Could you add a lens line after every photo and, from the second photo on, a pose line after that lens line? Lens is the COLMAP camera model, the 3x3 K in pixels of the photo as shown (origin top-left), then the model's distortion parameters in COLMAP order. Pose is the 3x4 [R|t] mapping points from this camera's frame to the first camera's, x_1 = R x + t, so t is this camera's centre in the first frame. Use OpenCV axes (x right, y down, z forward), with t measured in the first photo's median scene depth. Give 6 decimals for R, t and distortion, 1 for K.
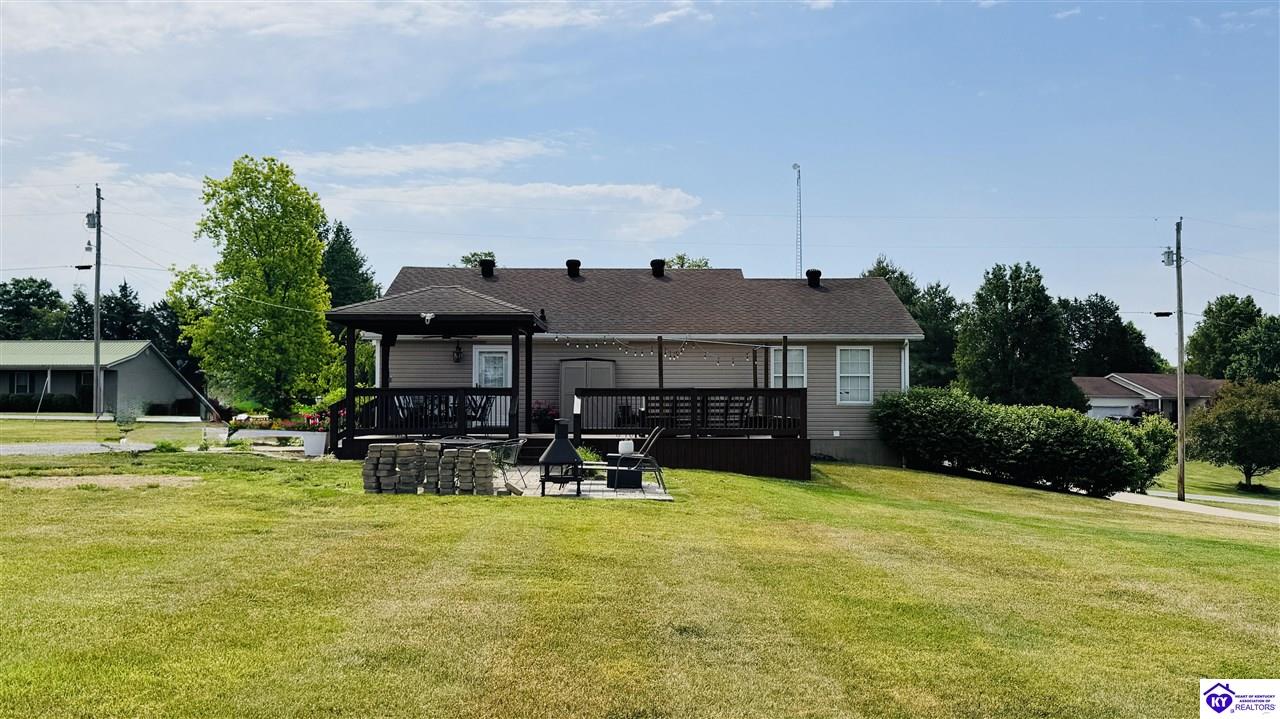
lens RADIAL K [[1168.3, 0, 640.0], [0, 1168.3, 359.5], [0, 0, 1]] dist [0.149069, -0.000489]
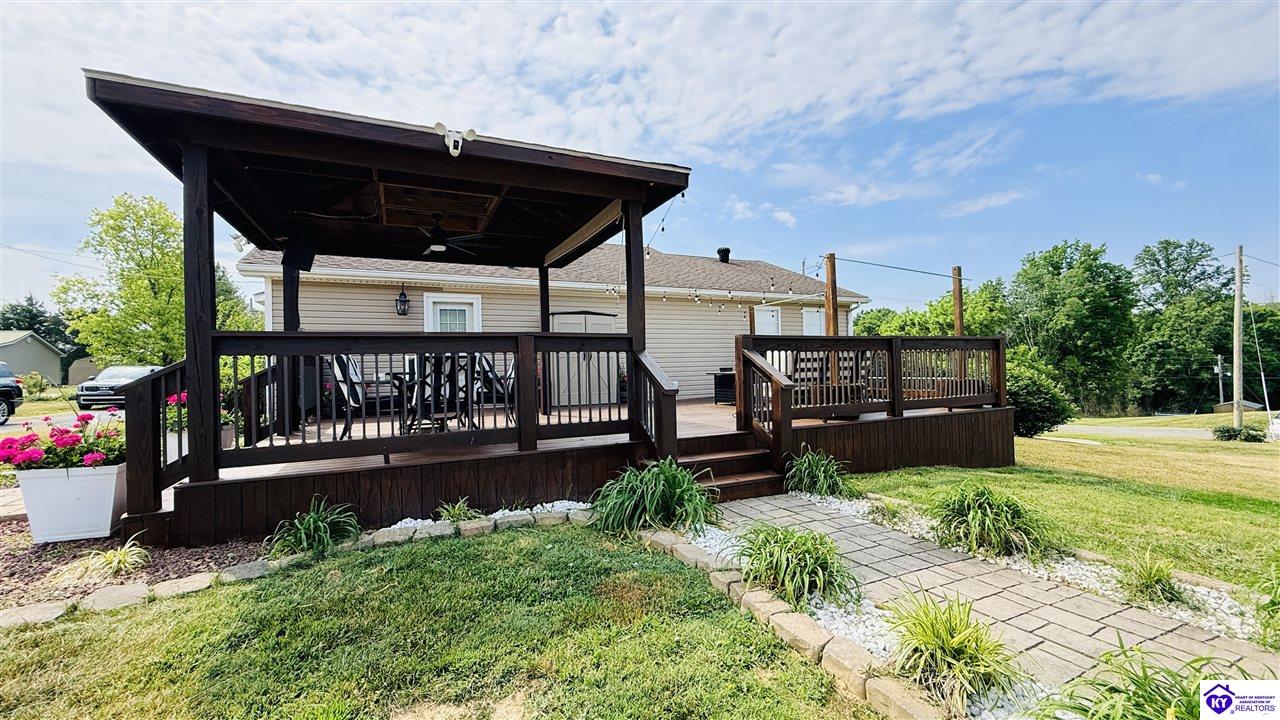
lens RADIAL K [[503.0, 0, 640.0], [0, 503.0, 360.0], [0, 0, 1]] dist [-0.000732, -0.000021]
pose [[0.903707, -0.017736, 0.427783, -0.177760], [0.009623, 0.999731, 0.021120, 0.027879], [-0.428042, -0.014969, 0.903635, 0.747544]]
